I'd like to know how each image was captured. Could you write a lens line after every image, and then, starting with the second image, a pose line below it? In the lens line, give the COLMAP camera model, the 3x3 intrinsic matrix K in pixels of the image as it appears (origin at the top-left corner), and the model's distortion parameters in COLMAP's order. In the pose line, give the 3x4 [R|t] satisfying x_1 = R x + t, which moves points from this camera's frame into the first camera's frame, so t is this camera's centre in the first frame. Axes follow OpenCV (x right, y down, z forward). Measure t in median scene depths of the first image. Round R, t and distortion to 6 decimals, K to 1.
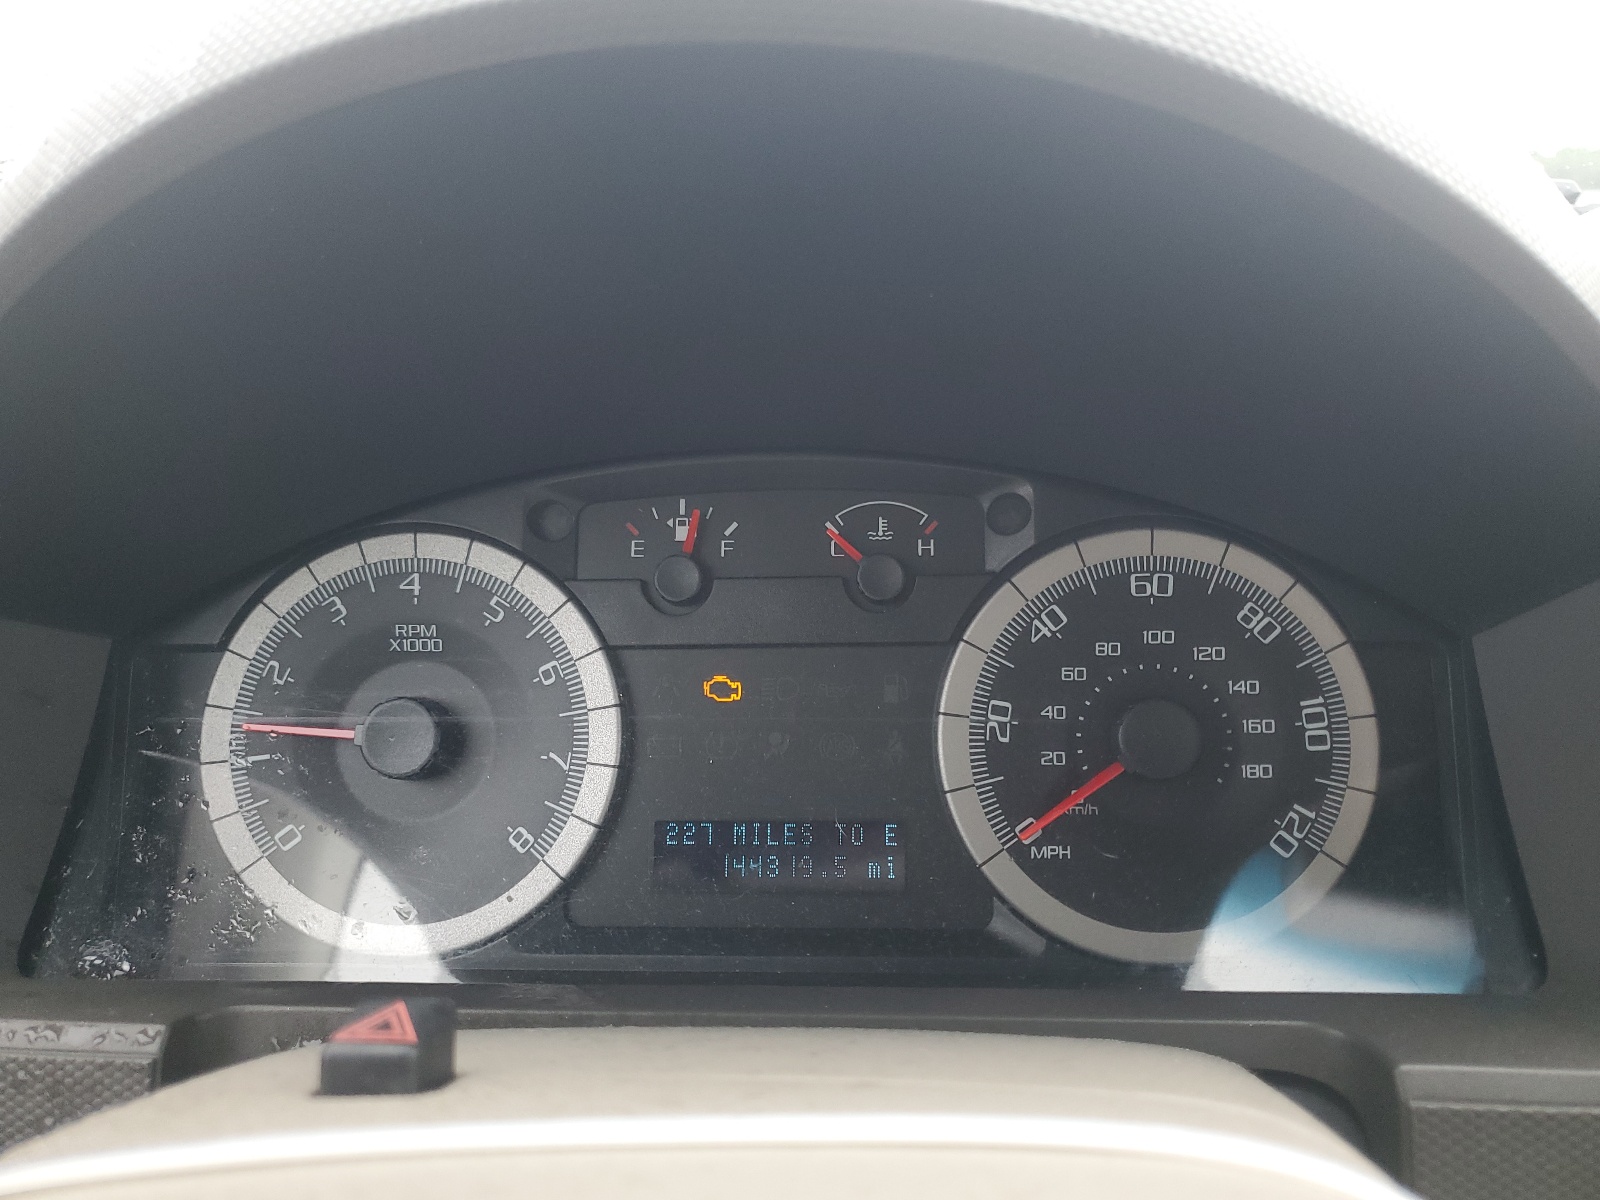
lens RADIAL K [[1228.7, 0, 798.9], [0, 1228.7, 603.3], [0, 0, 1]] dist [-0.003594, -0.002288]
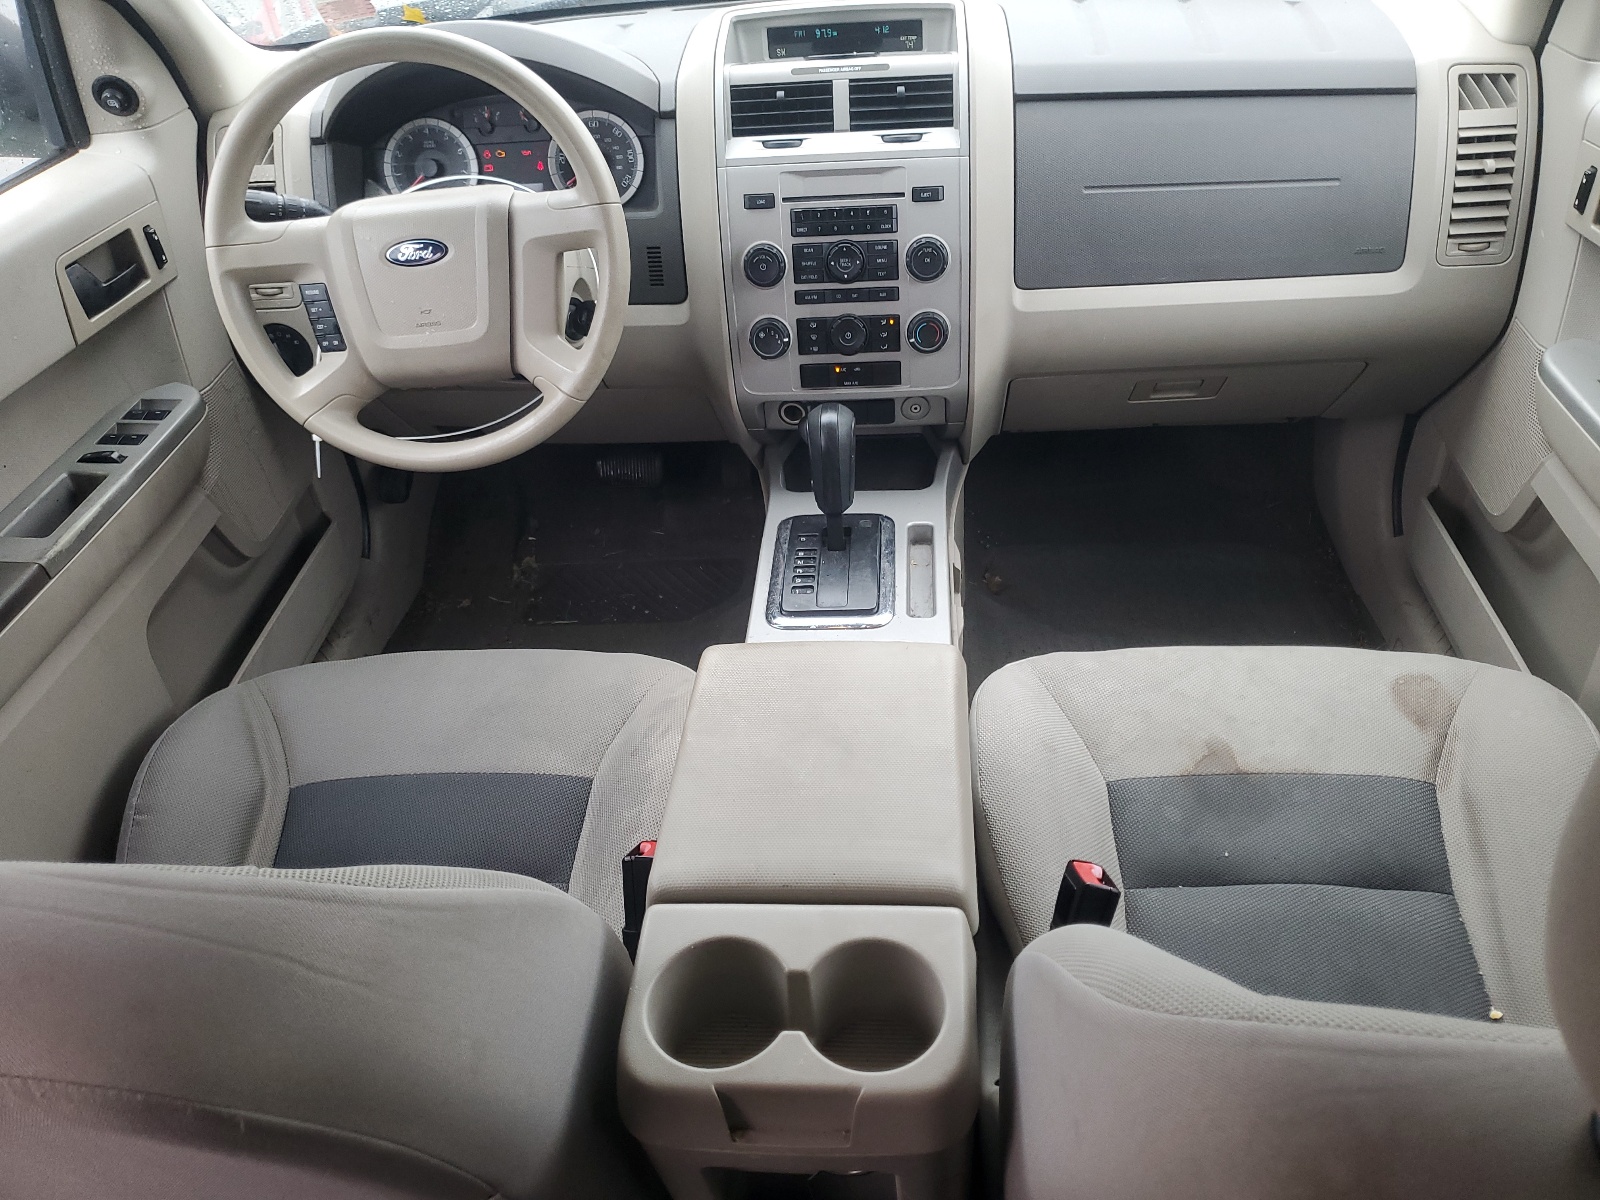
lens RADIAL K [[1228.7, 0, 801.5], [0, 1228.7, 598.1], [0, 0, 1]] dist [-0.003594, -0.002288]
pose [[0.998868, -0.028724, -0.037912, 1.131630], [0.041356, 0.918208, 0.393934, -0.154615], [0.023496, -0.395056, 0.918357, -3.619575]]
